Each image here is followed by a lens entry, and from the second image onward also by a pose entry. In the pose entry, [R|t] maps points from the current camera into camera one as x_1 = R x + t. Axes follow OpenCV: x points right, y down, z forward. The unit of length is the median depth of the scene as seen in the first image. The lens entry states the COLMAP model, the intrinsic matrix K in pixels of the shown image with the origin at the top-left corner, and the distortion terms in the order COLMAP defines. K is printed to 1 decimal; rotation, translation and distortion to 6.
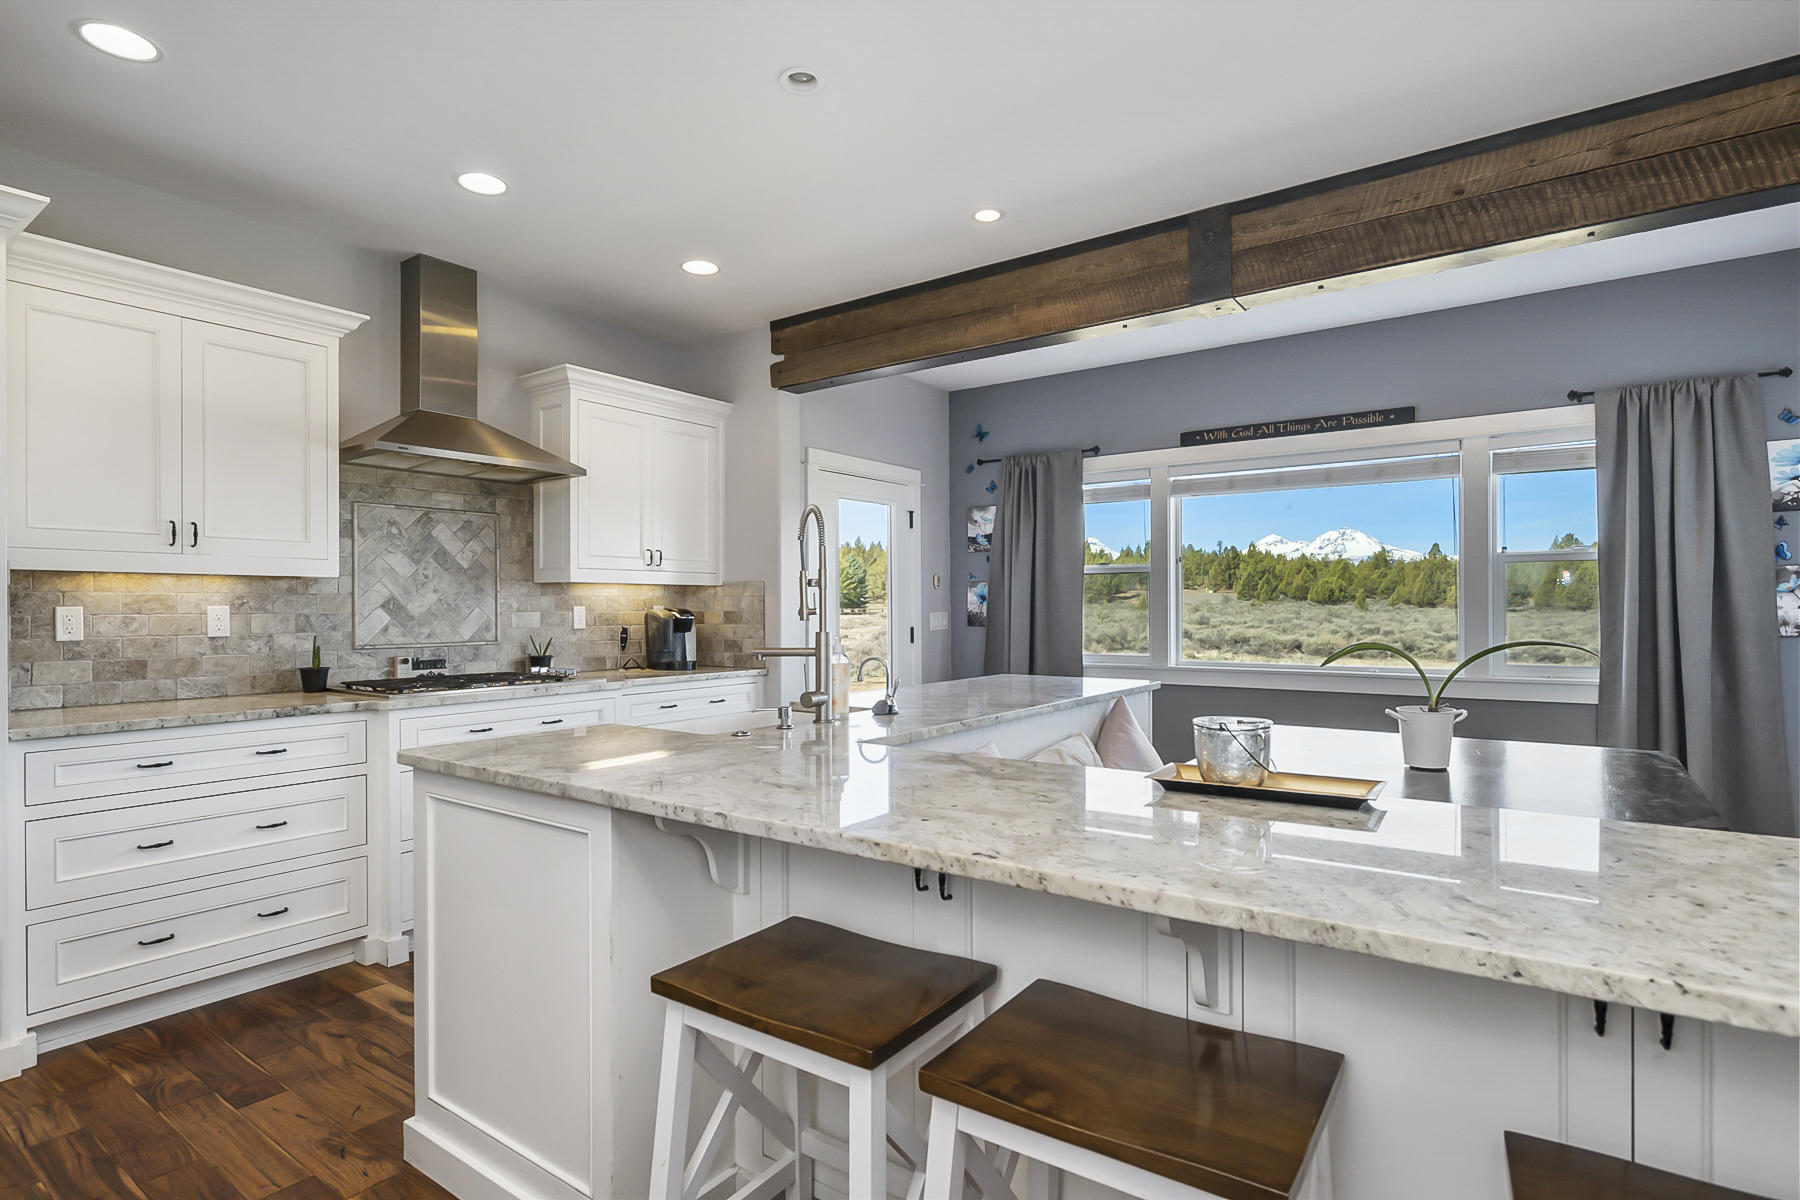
lens RADIAL K [[908.9, 0, 898.5], [0, 908.9, 606.1], [0, 0, 1]] dist [-0.004547, 0.001606]
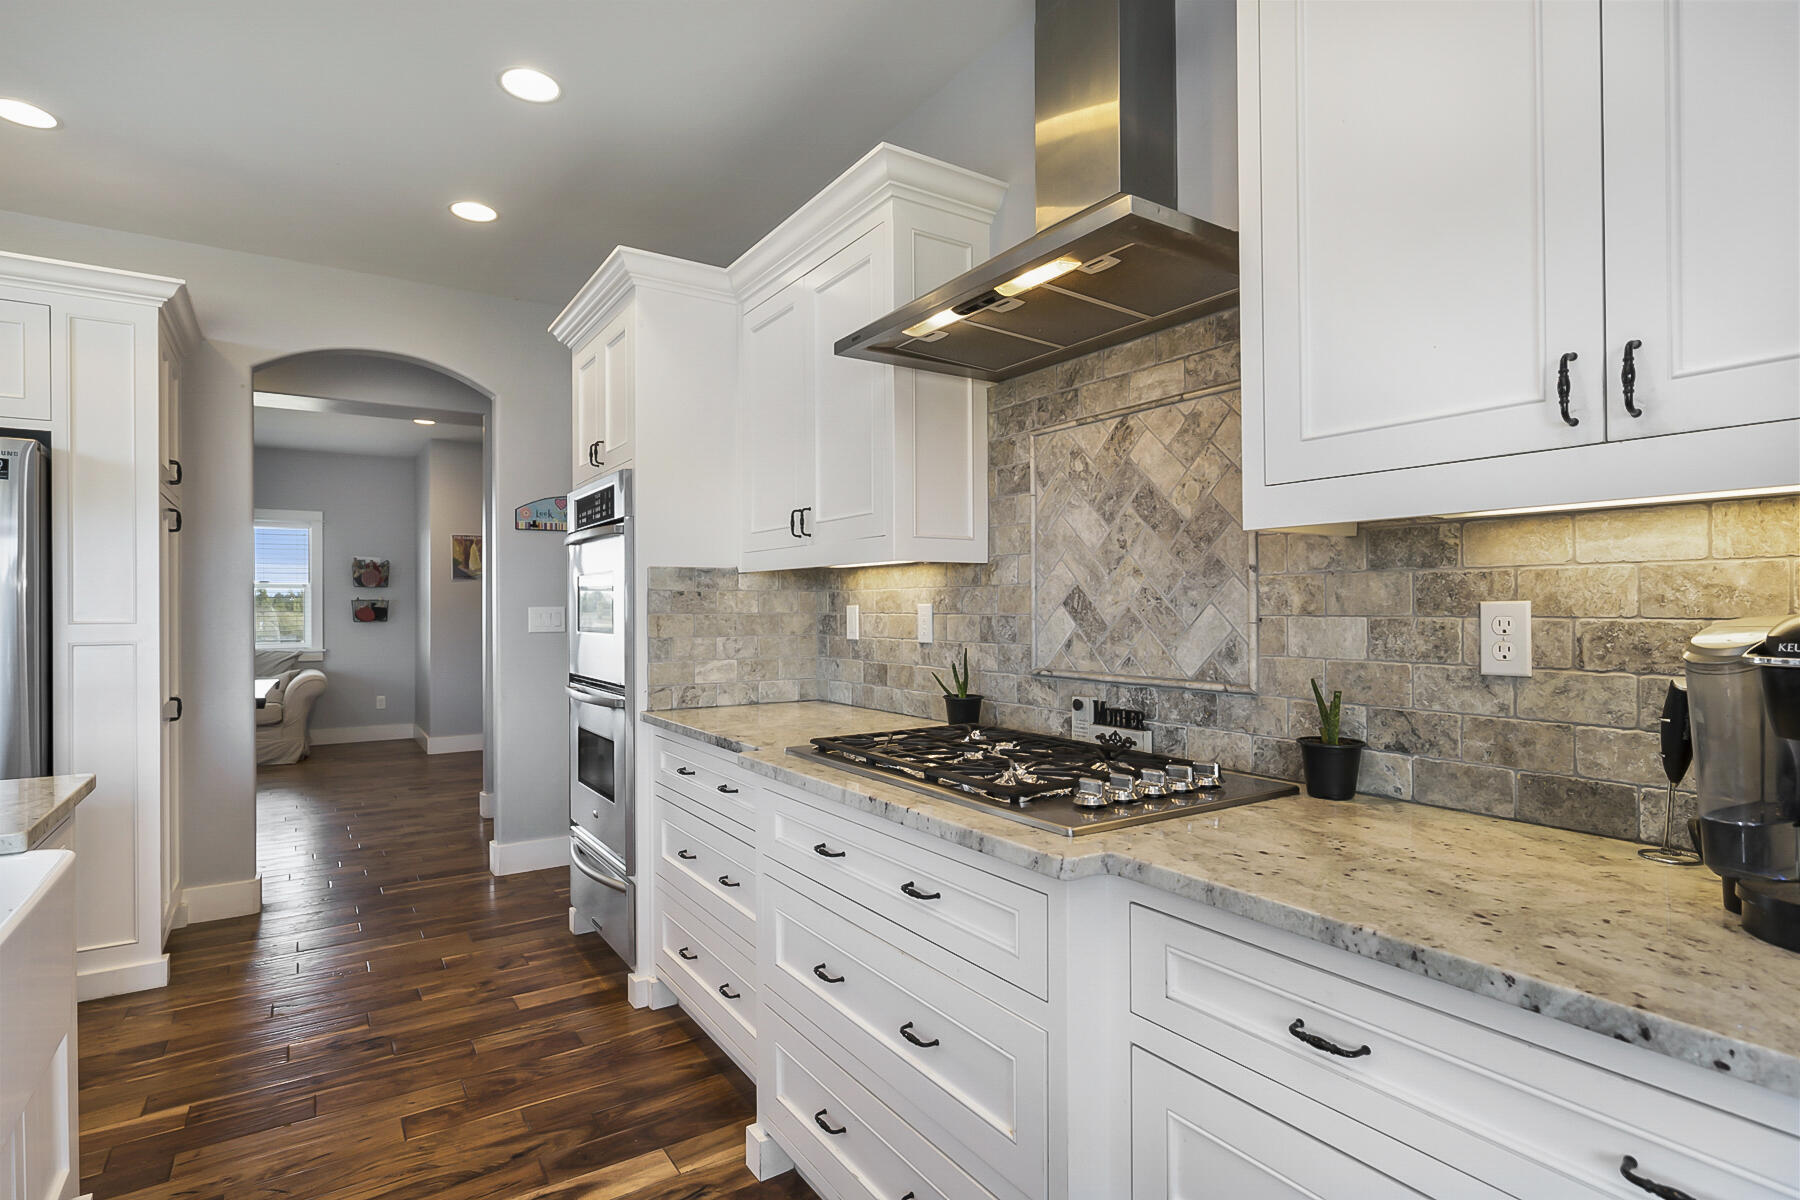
lens RADIAL K [[908.9, 0, 898.5], [0, 908.9, 606.1], [0, 0, 1]] dist [-0.004547, 0.001606]
pose [[-0.350896, 0.003547, -0.936408, 0.000854], [0.005769, 0.999982, 0.001626, 0.000254], [0.936397, -0.004831, -0.350910, 1.072578]]
